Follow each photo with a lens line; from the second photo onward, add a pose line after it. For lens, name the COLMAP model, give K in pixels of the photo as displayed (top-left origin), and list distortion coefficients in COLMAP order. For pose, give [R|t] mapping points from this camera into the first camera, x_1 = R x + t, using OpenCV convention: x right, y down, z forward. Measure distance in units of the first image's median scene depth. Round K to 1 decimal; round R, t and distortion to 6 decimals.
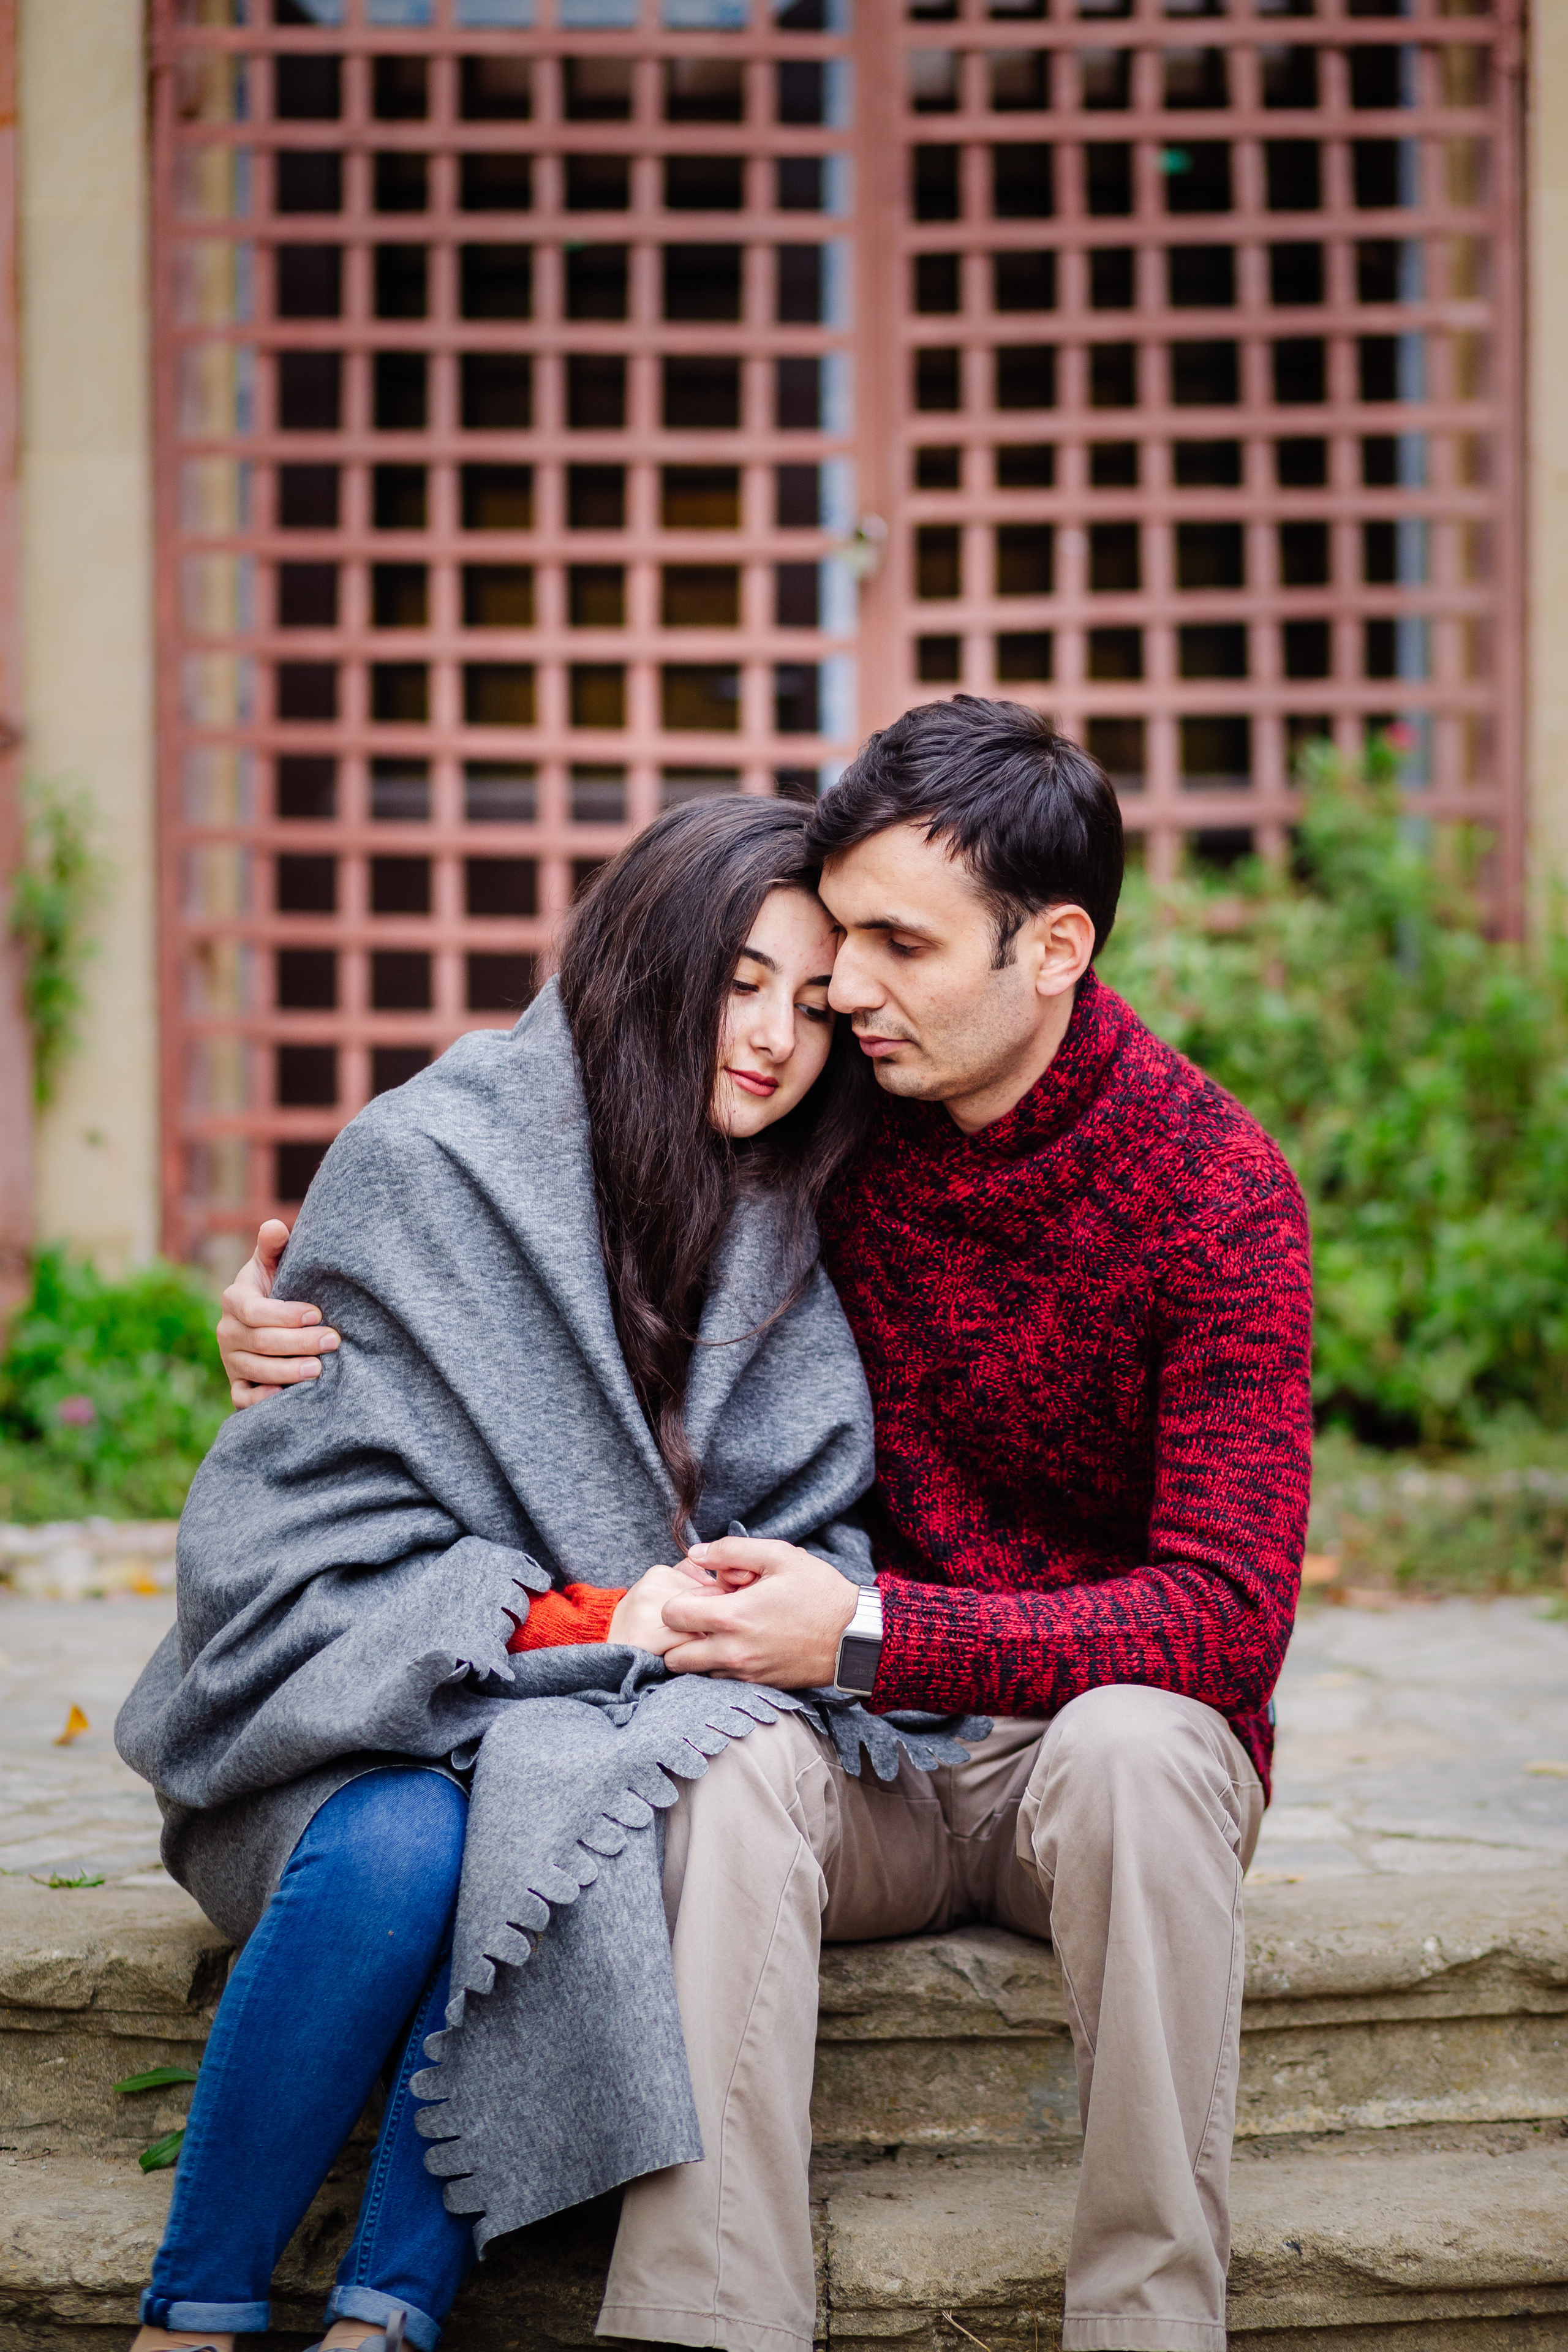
lens RADIAL K [[5652.3, 0, 842.2], [0, 5652.3, 1138.7], [0, 0, 1]] dist [0.170254, -3.462195]
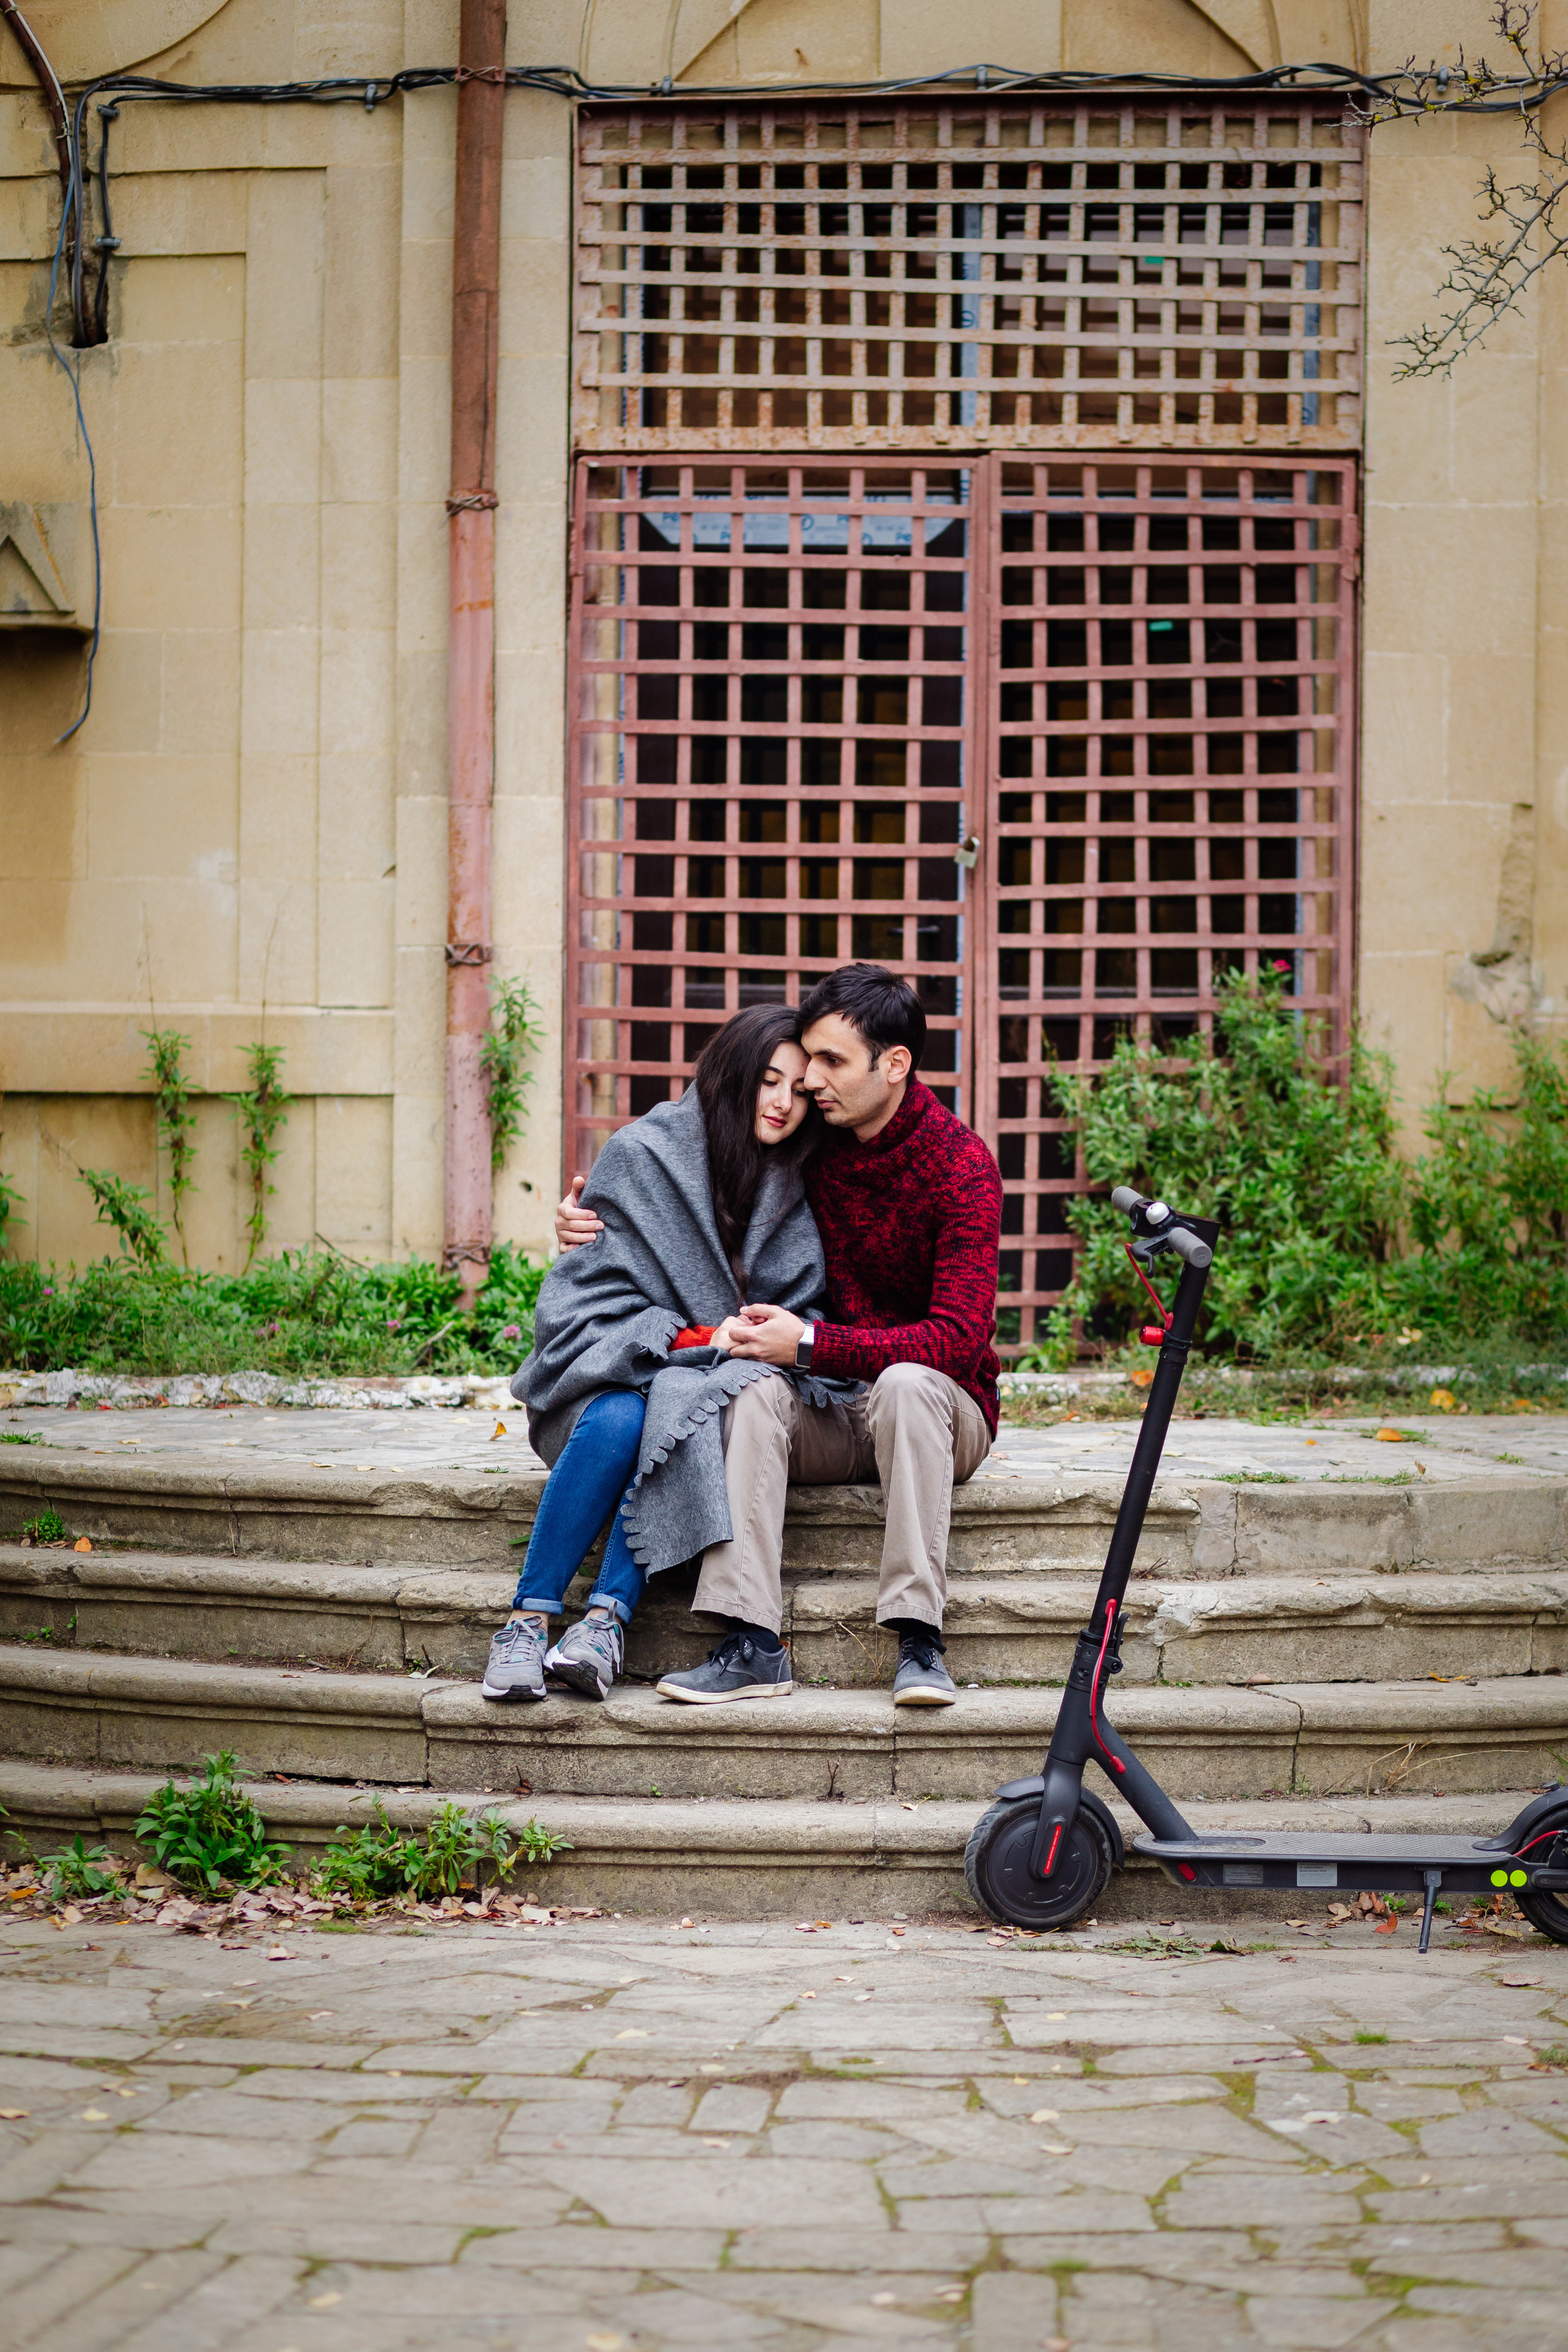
lens RADIAL K [[5596.0, 0, 784.0], [0, 5596.0, 1176.0], [0, 0, 1]] dist [-0.083892, -1.295978]
pose [[0.995396, 0.015285, -0.094624, 0.117149], [-0.017445, 0.999605, -0.022044, 0.035764], [0.094250, 0.023593, 0.995269, -0.754932]]
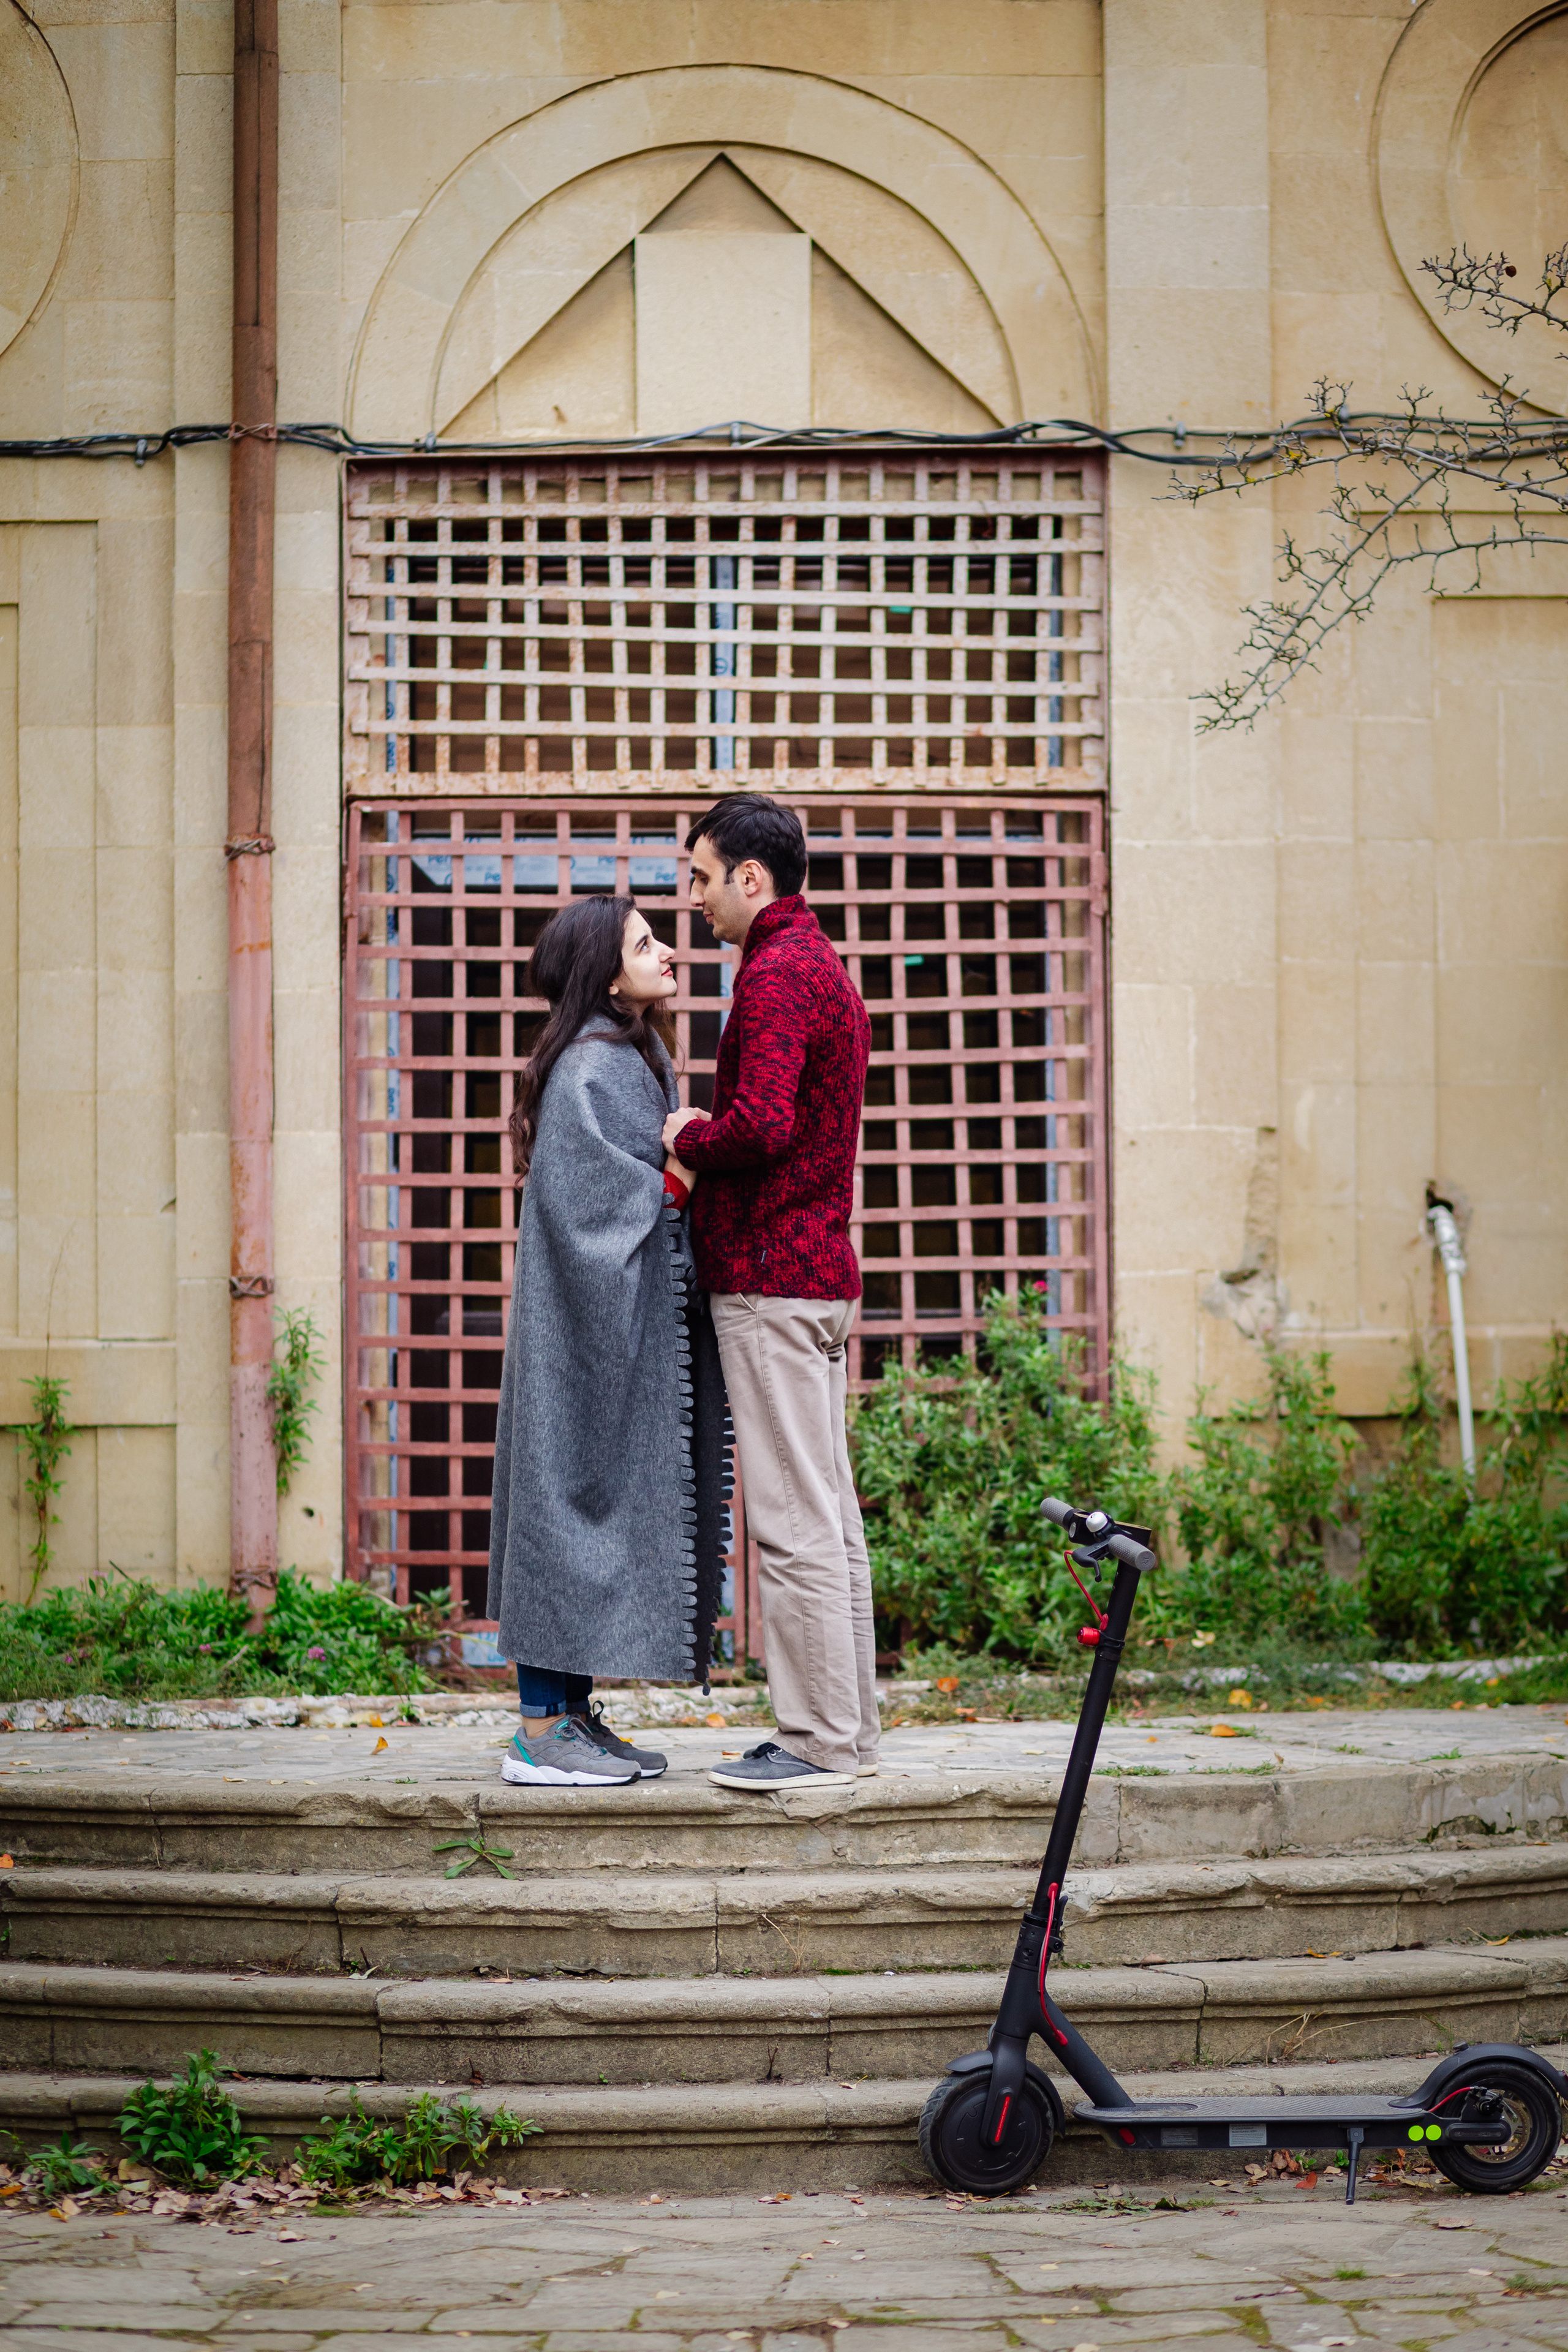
lens RADIAL K [[5833.9, 0, 784.0], [0, 5833.9, 1176.0], [0, 0, 1]] dist [-0.076076, -1.563695]
pose [[0.999982, -0.002119, 0.005644, 0.007425], [0.002554, 0.996930, -0.078255, 0.041313], [-0.005461, 0.078268, 0.996917, -0.898388]]
